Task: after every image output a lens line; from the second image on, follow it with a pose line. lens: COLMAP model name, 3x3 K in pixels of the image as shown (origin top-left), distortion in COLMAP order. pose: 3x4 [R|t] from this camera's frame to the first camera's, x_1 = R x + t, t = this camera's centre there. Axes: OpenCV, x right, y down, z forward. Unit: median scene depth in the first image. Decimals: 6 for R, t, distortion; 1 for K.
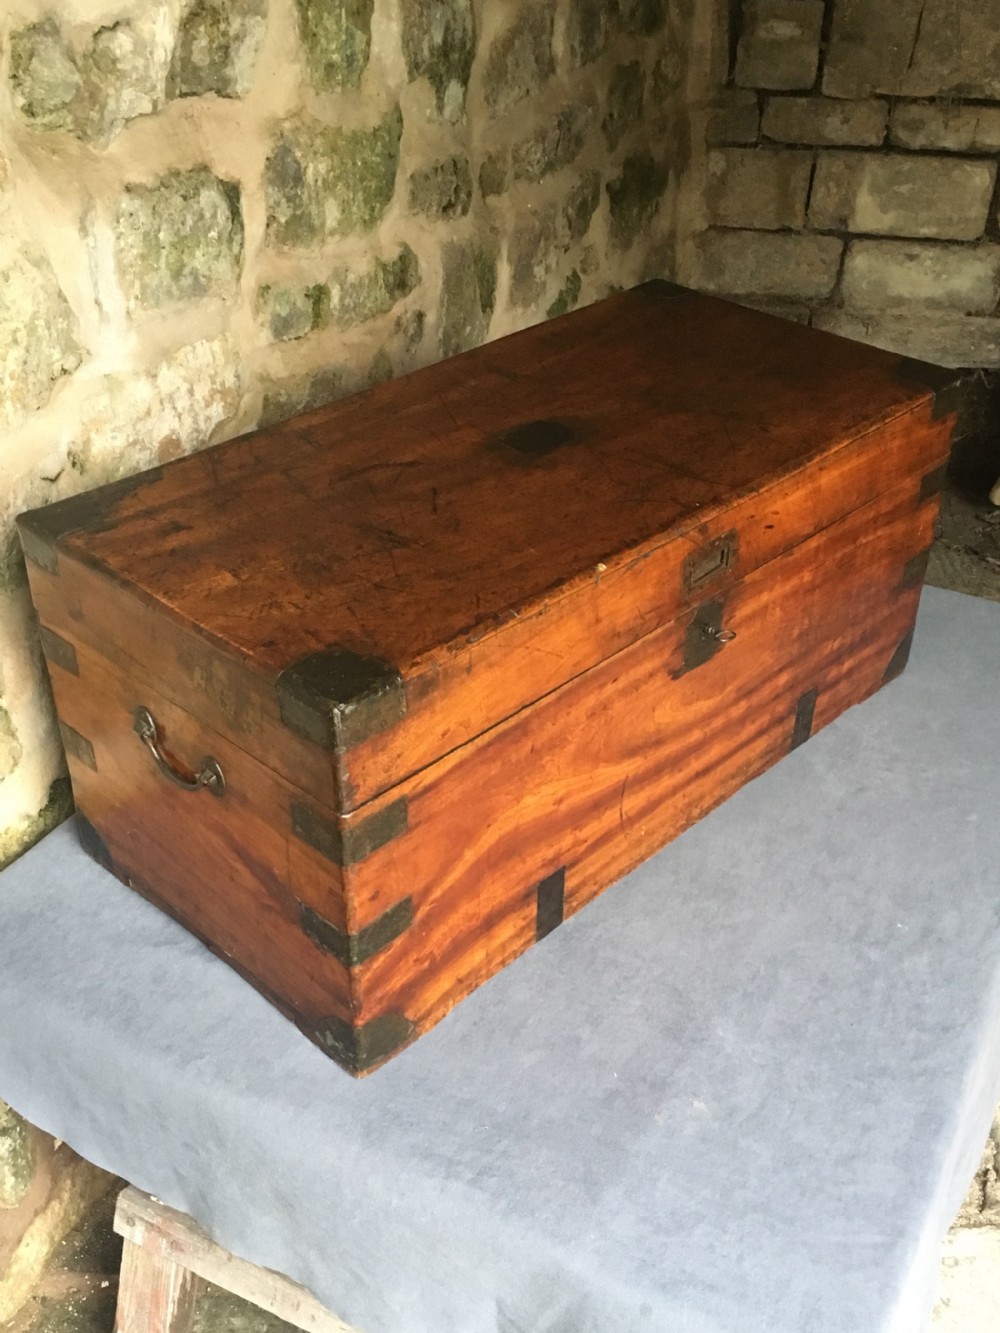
lens RADIAL K [[1440.8, 0, 506.5], [0, 1440.8, 671.1], [0, 0, 1]] dist [0.094247, -0.131093]
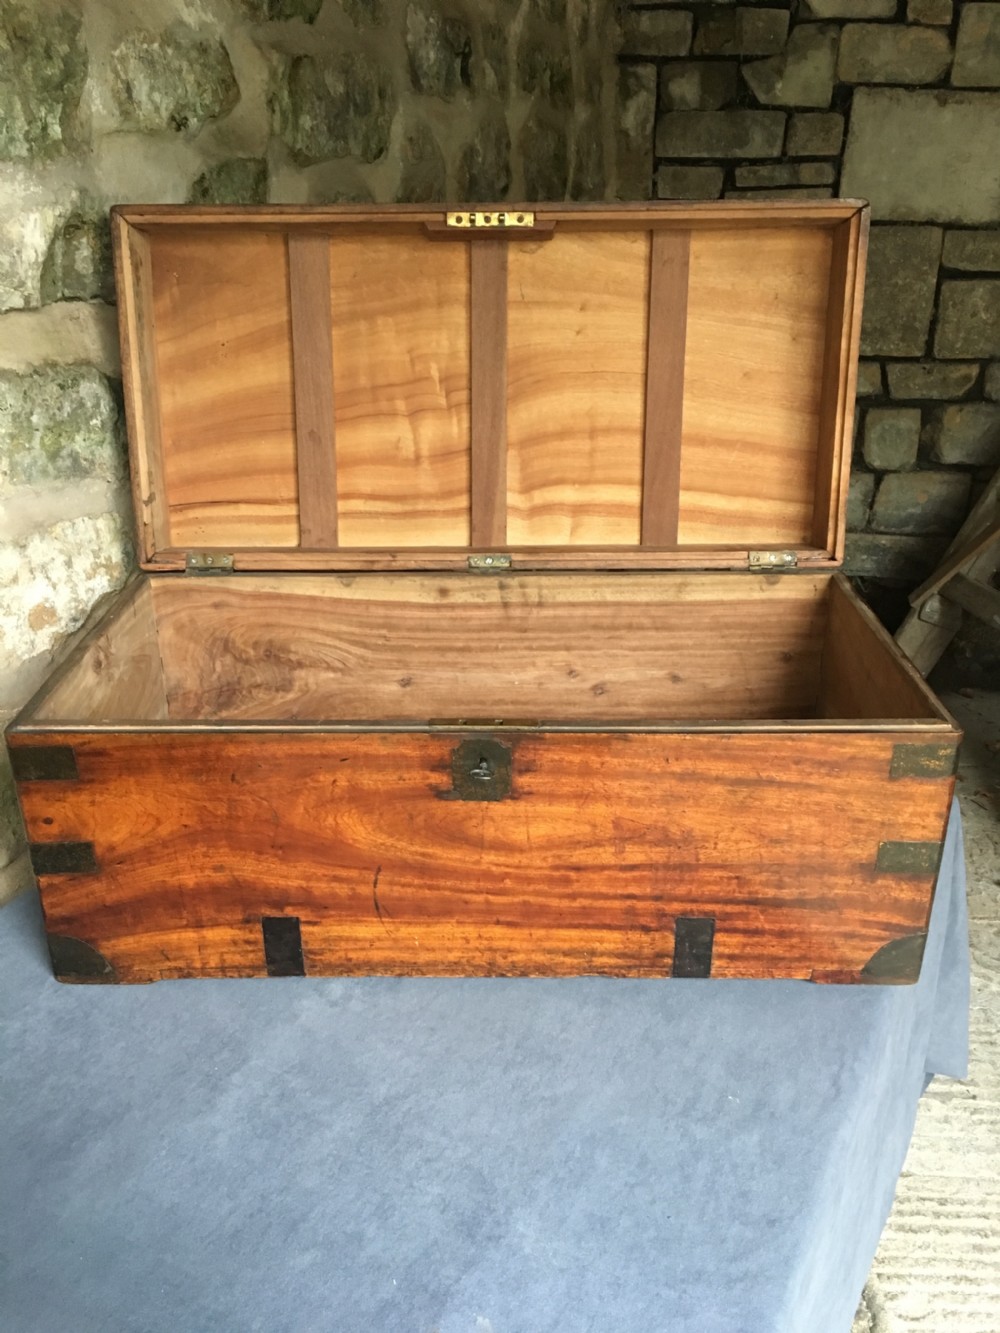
lens RADIAL K [[1134.9, 0, 504.3], [0, 1134.9, 668.3], [0, 0, 1]] dist [0.092272, -0.132105]
pose [[0.999813, -0.004244, -0.018860, 0.120032], [0.001371, 0.988715, -0.149802, 0.009931], [0.019283, 0.149748, 0.988536, 0.189575]]
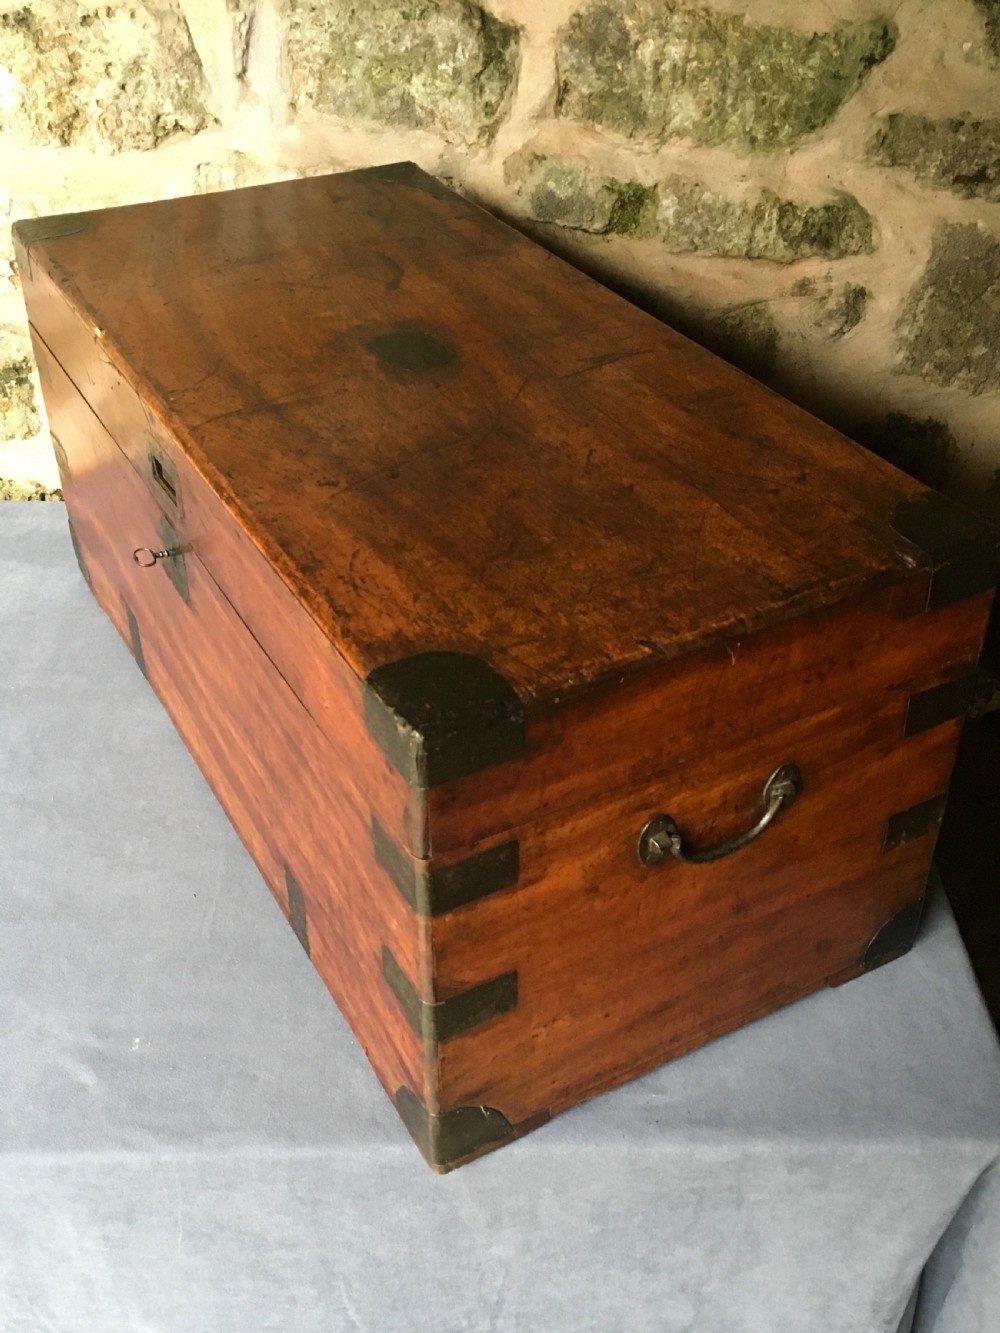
lens RADIAL K [[1440.8, 0, 506.5], [0, 1440.8, 671.1], [0, 0, 1]] dist [0.094247, -0.131093]
pose [[0.474344, 0.513202, -0.715277, 0.702099], [-0.497208, 0.826682, 0.263404, -0.249128], [0.726486, 0.230698, 0.647300, 0.514815]]
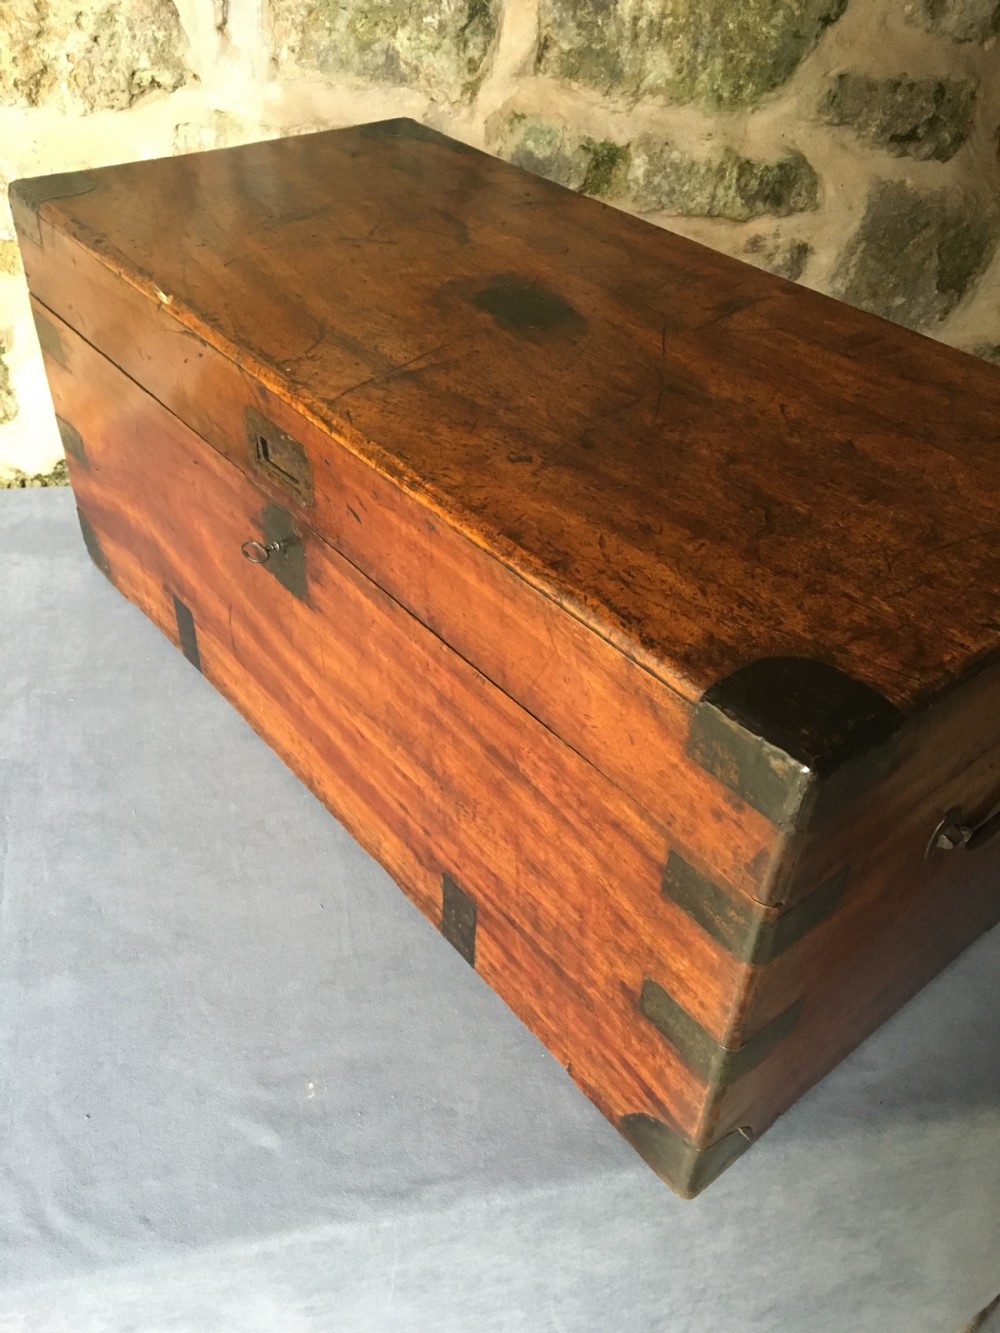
lens RADIAL K [[1139.9, 0, 505.1], [0, 1139.9, 668.2], [0, 0, 1]] dist [0.081298, -0.116571]
pose [[0.628508, 0.515058, -0.582832, 0.474745], [-0.473459, 0.847855, 0.238701, -0.150997], [0.617102, 0.125921, 0.776742, 0.517254]]
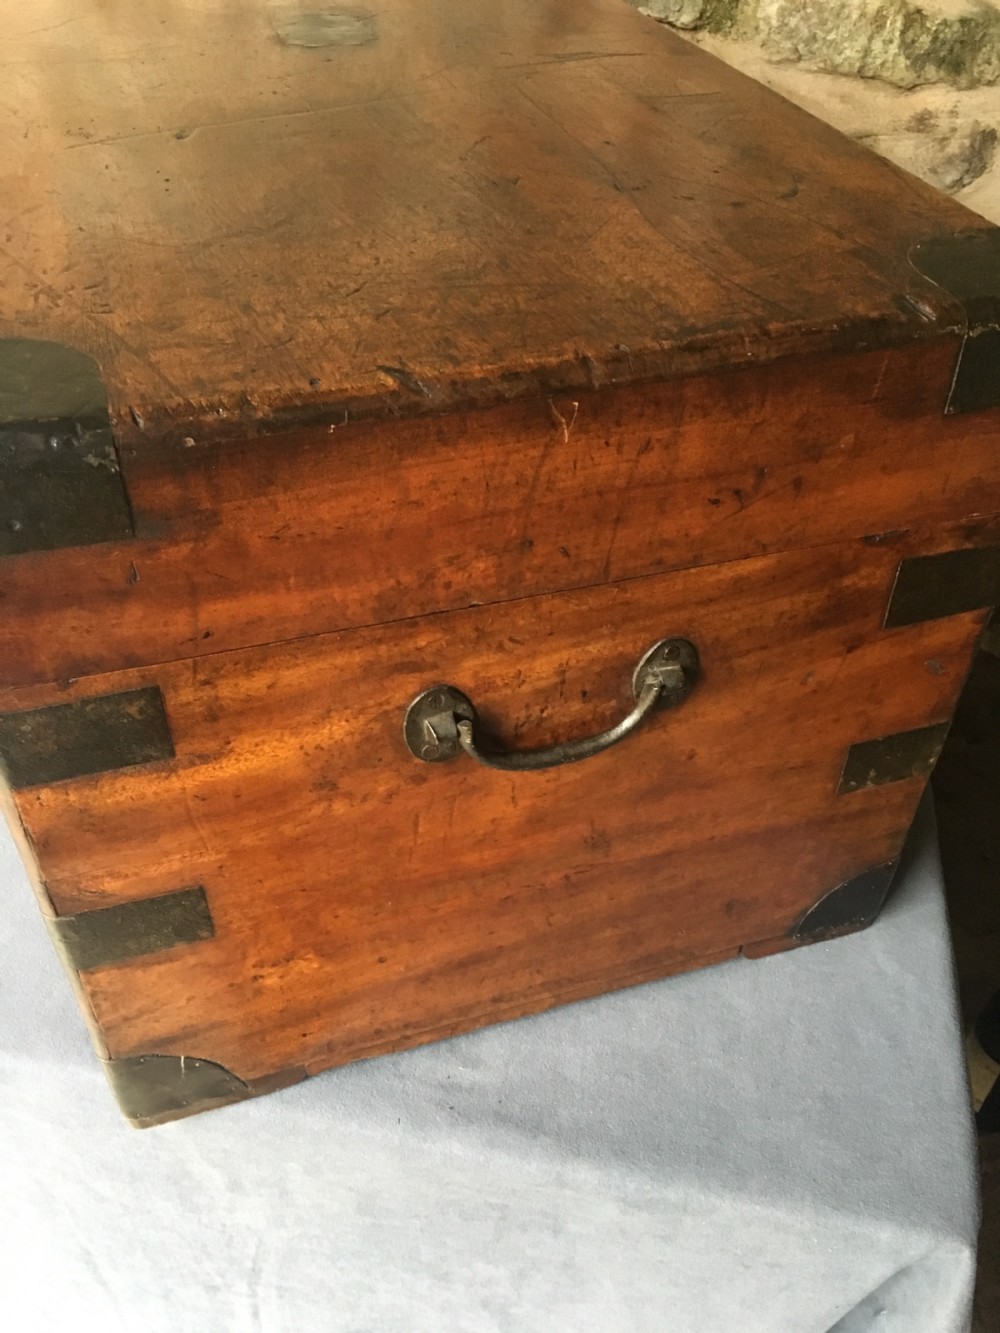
lens RADIAL K [[1139.9, 0, 505.1], [0, 1139.9, 668.2], [0, 0, 1]] dist [0.081298, -0.116571]
pose [[0.290485, 0.629560, -0.720606, 0.561681], [-0.560424, 0.722337, 0.405159, -0.209057], [0.775592, 0.286152, 0.562649, 0.783415]]
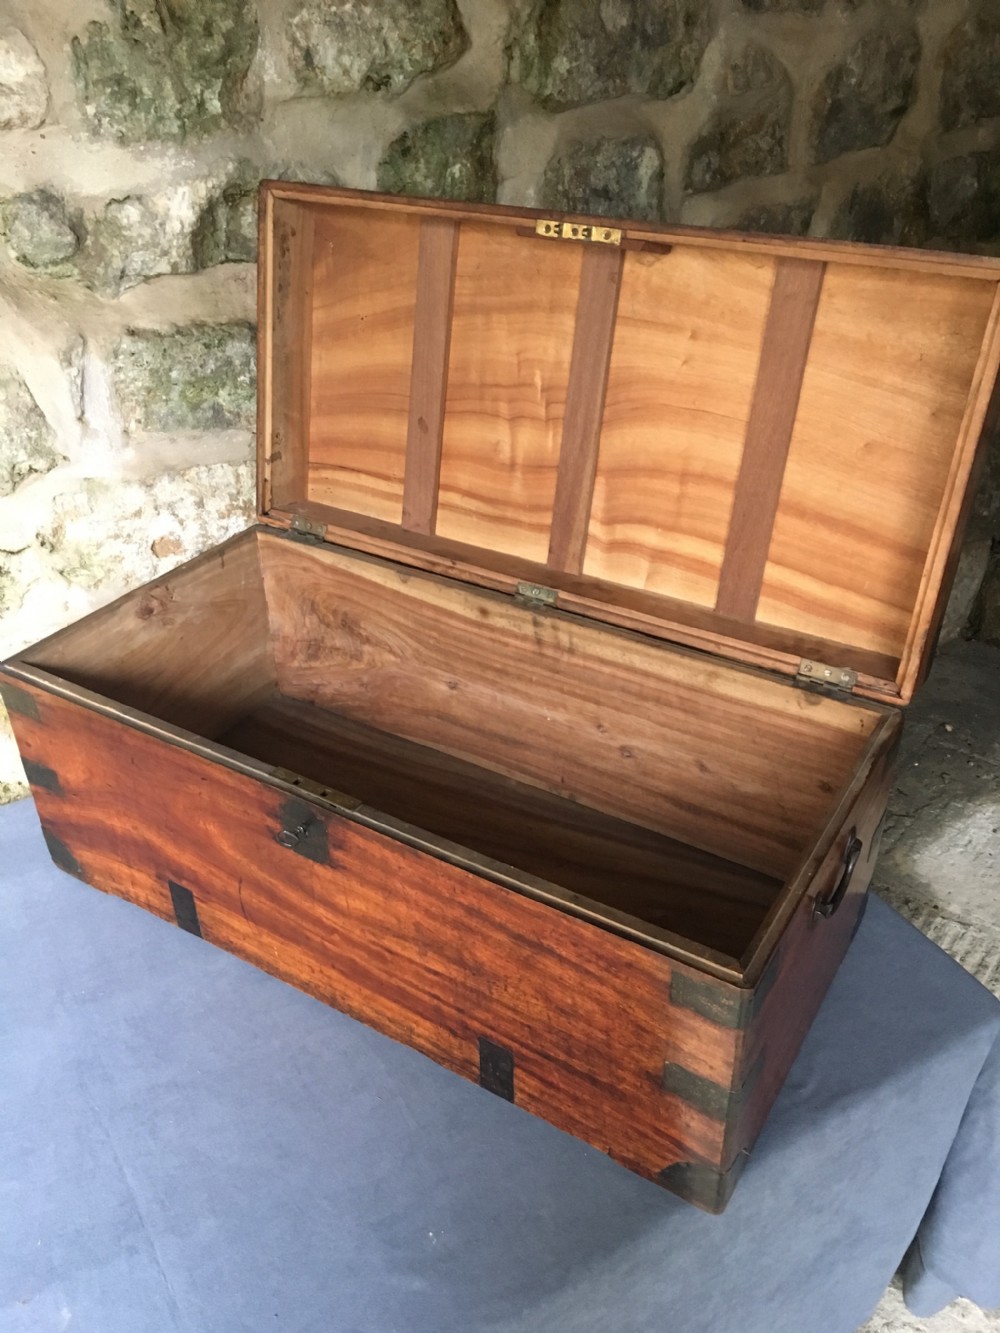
lens RADIAL K [[1144.4, 0, 505.8], [0, 1144.4, 667.9], [0, 0, 1]] dist [0.110395, -0.158439]
pose [[0.843872, 0.272744, -0.462052, 0.477177], [-0.279918, 0.958473, 0.054546, -0.189494], [0.457741, 0.083307, 0.885174, 0.295289]]
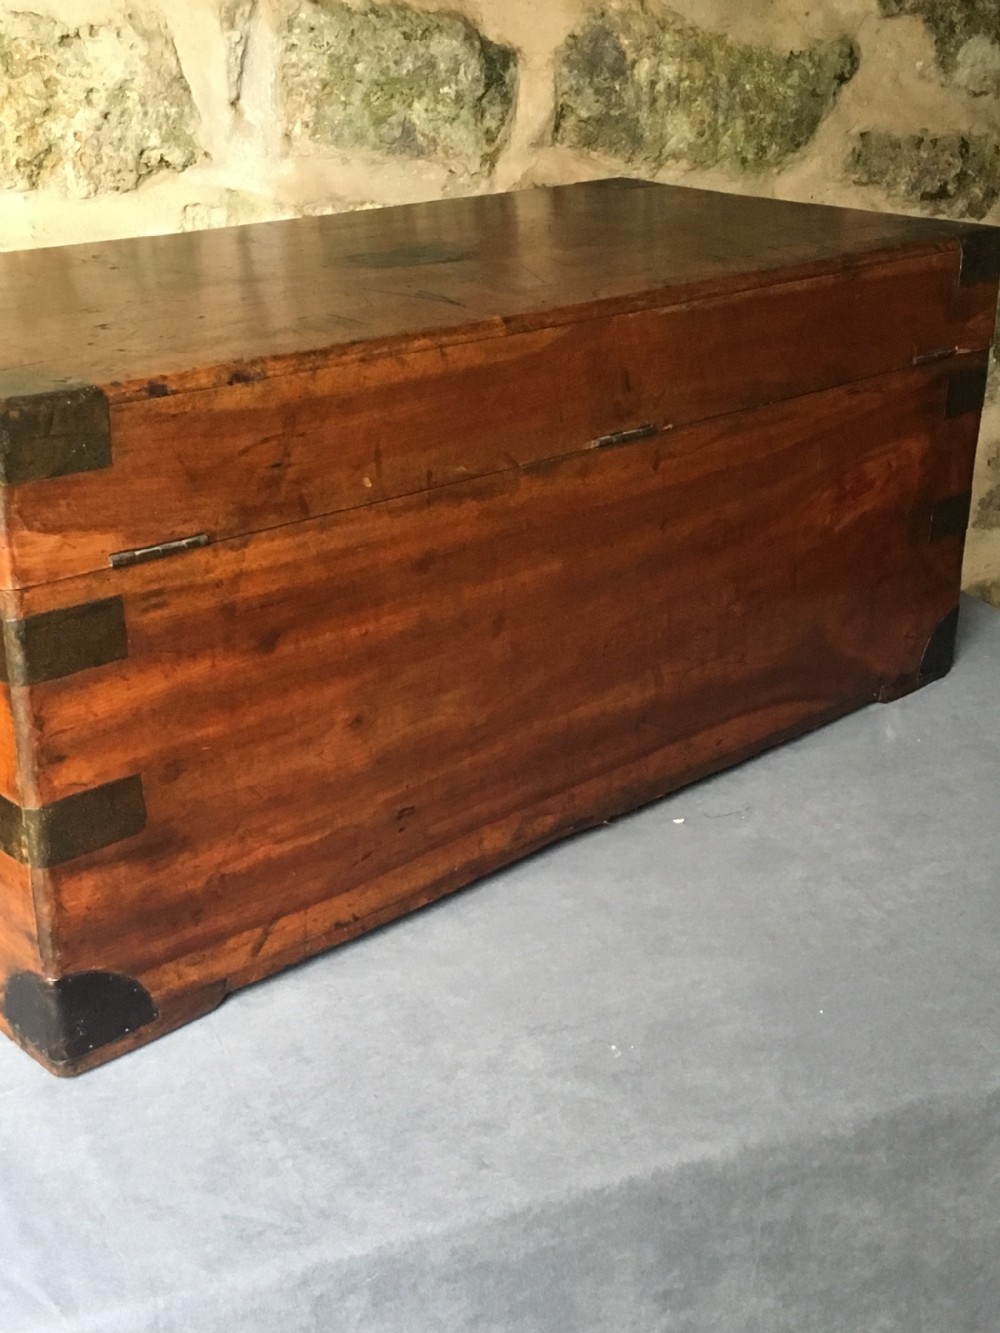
lens RADIAL K [[1715.9, 0, 505.9], [0, 1715.9, 670.6], [0, 0, 1]] dist [0.083387, -0.088552]
pose [[0.745938, 0.246435, -0.618746, 0.553888], [-0.371246, 0.925161, -0.079086, 0.088649], [0.552950, 0.288700, 0.781600, 0.318212]]
